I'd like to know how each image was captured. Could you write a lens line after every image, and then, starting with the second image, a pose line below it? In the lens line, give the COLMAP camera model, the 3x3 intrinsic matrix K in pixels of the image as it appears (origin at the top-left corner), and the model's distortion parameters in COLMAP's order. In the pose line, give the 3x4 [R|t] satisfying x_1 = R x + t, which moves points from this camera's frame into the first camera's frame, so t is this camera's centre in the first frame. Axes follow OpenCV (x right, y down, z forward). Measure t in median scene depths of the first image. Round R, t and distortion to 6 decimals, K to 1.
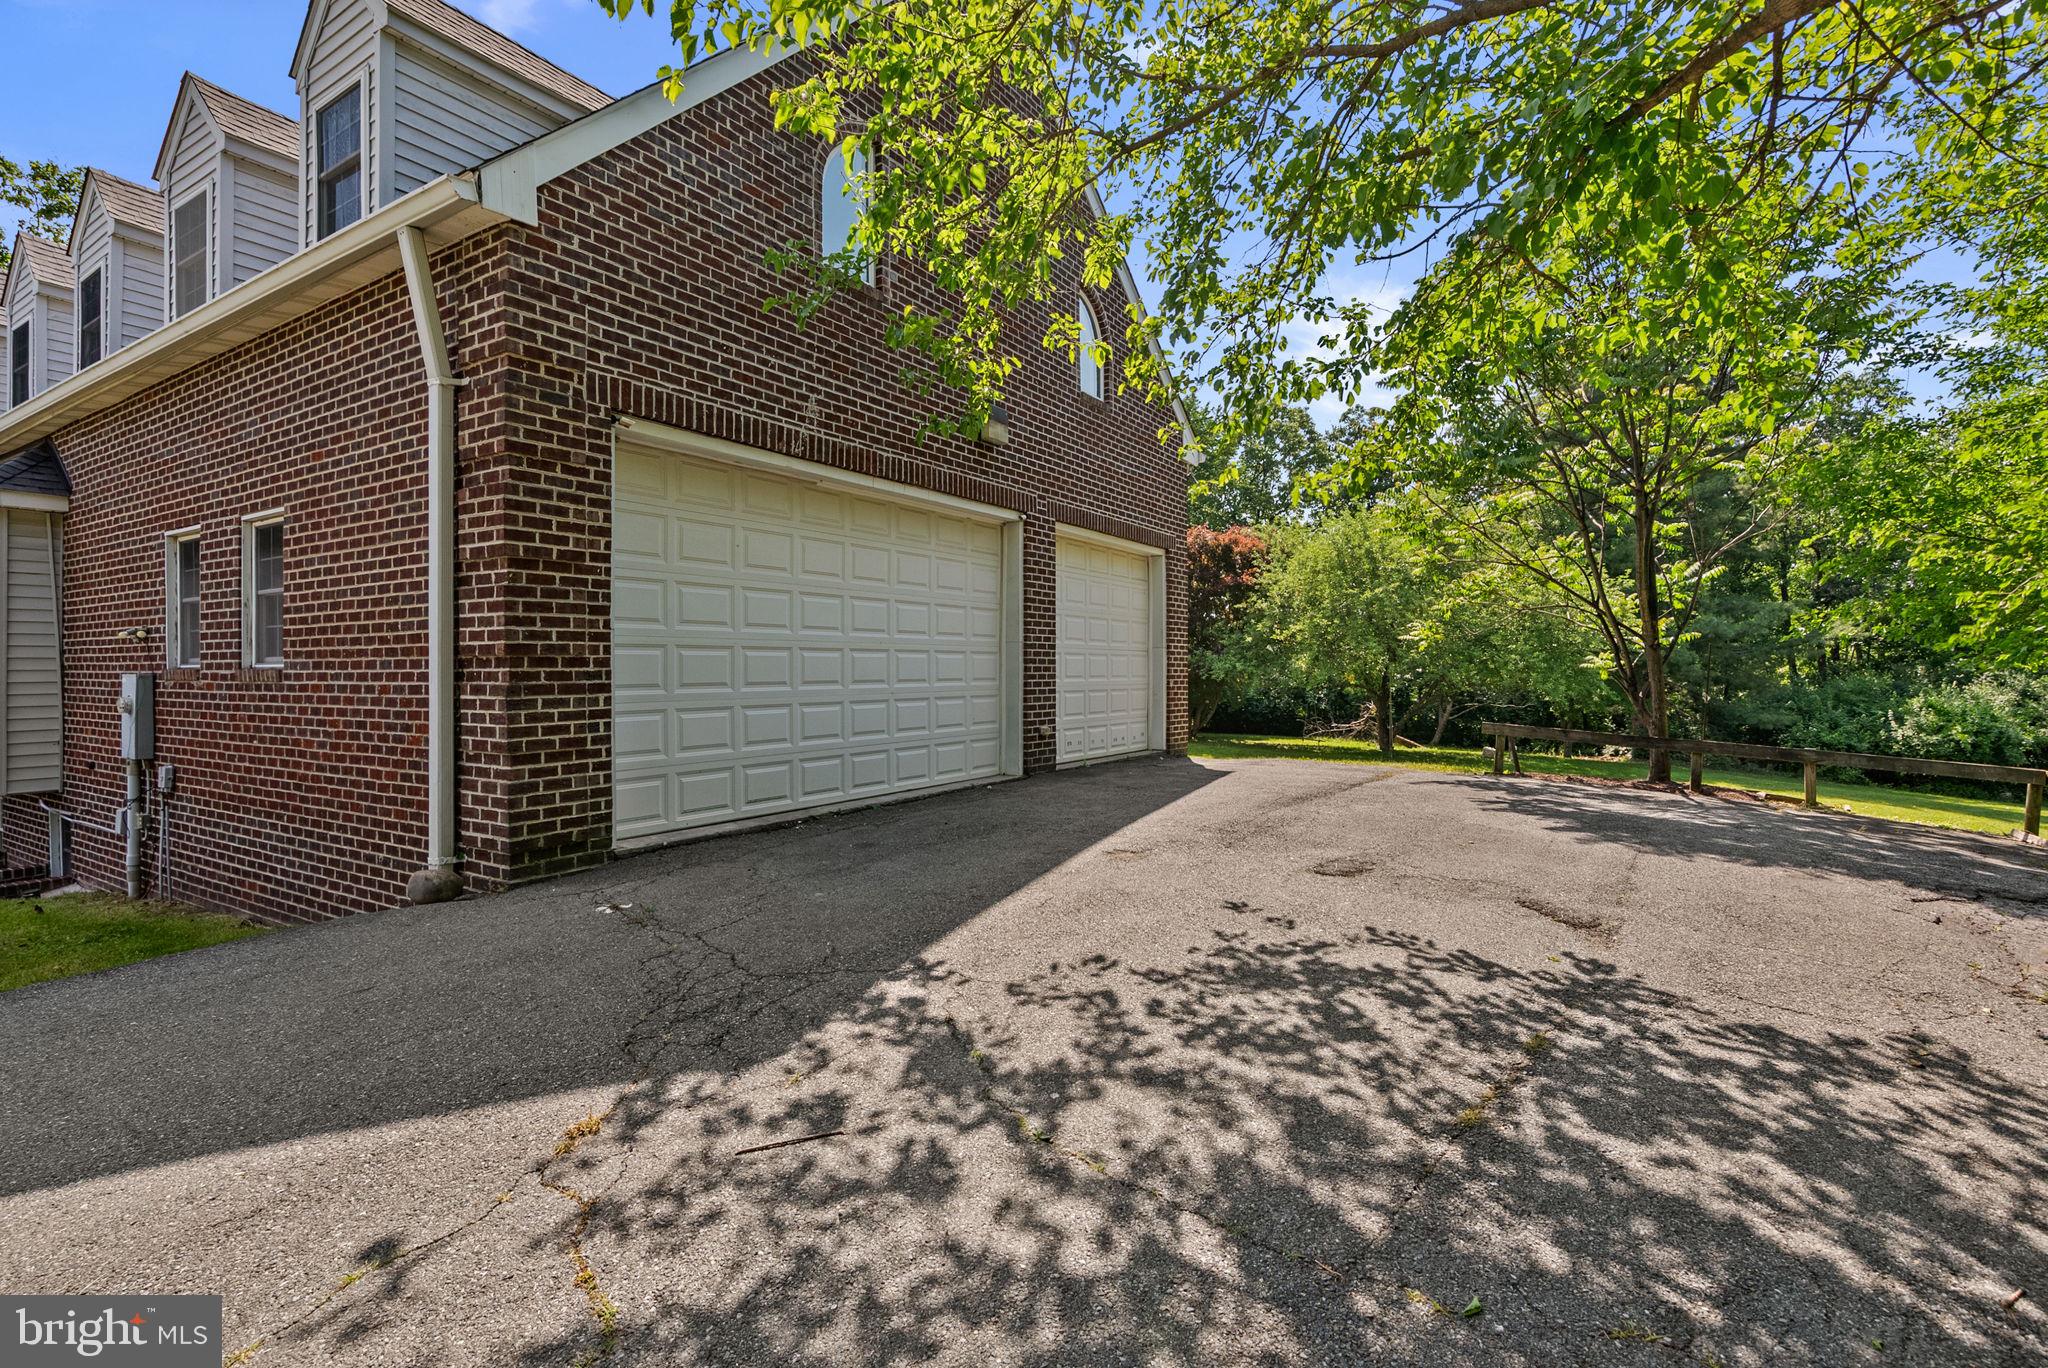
lens RADIAL K [[943.2, 0, 1021.8], [0, 943.2, 690.2], [0, 0, 1]] dist [-0.004556, 0.000000]
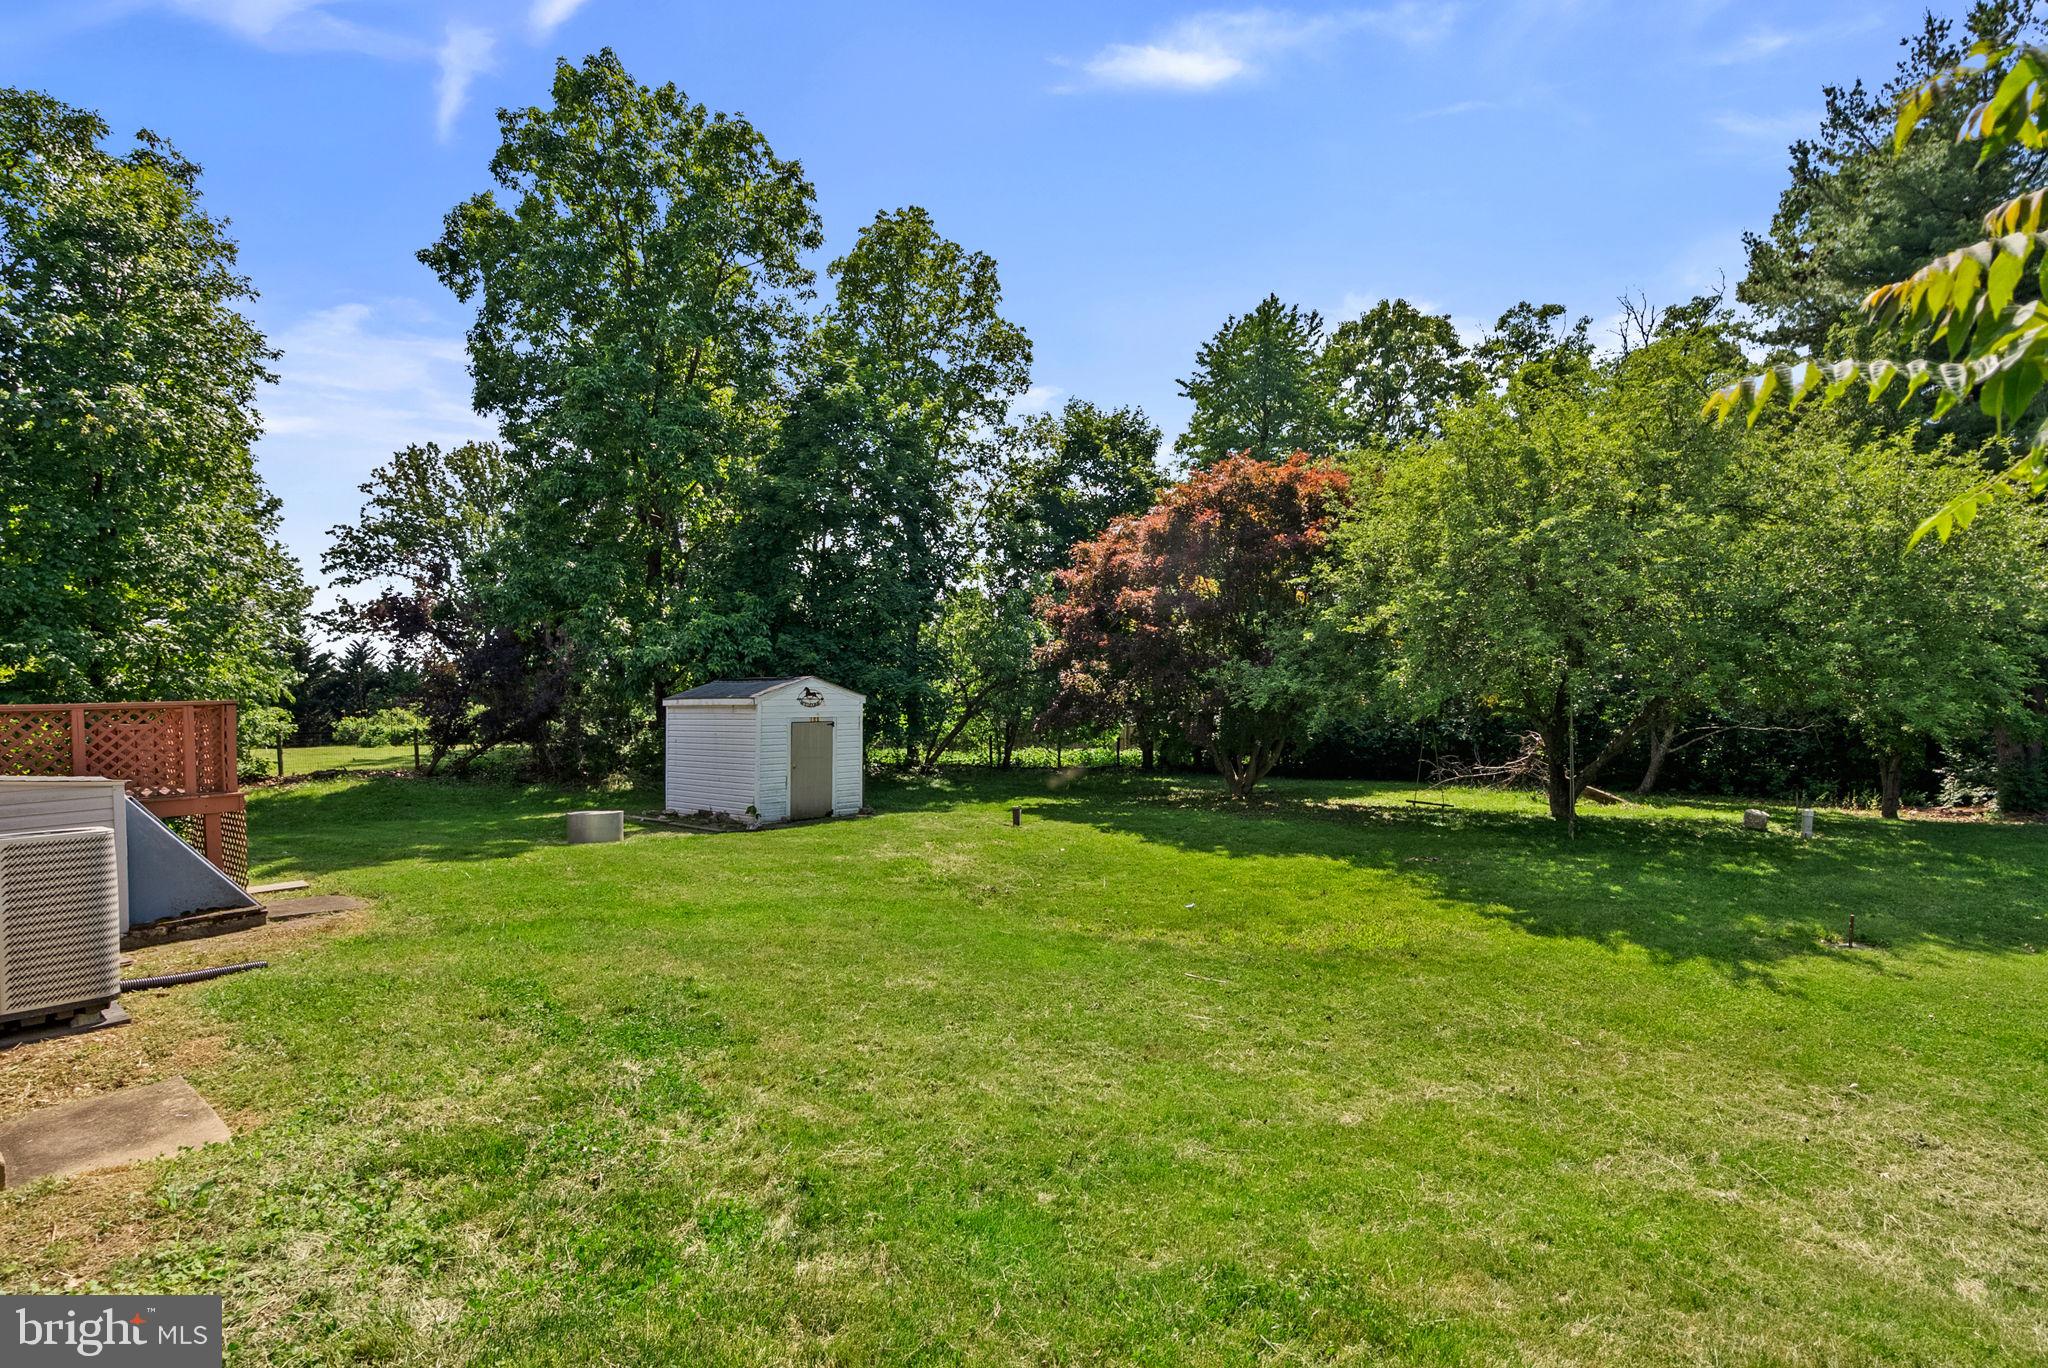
lens RADIAL K [[990.9, 0, 1024.2], [0, 990.9, 785.8], [0, 0, 1]] dist [0.000019, 0.000161]
pose [[0.991096, -0.025847, -0.130619, 0.120260], [0.035065, 0.997016, 0.068769, -0.009215], [0.128452, -0.072737, 0.989045, 0.309354]]
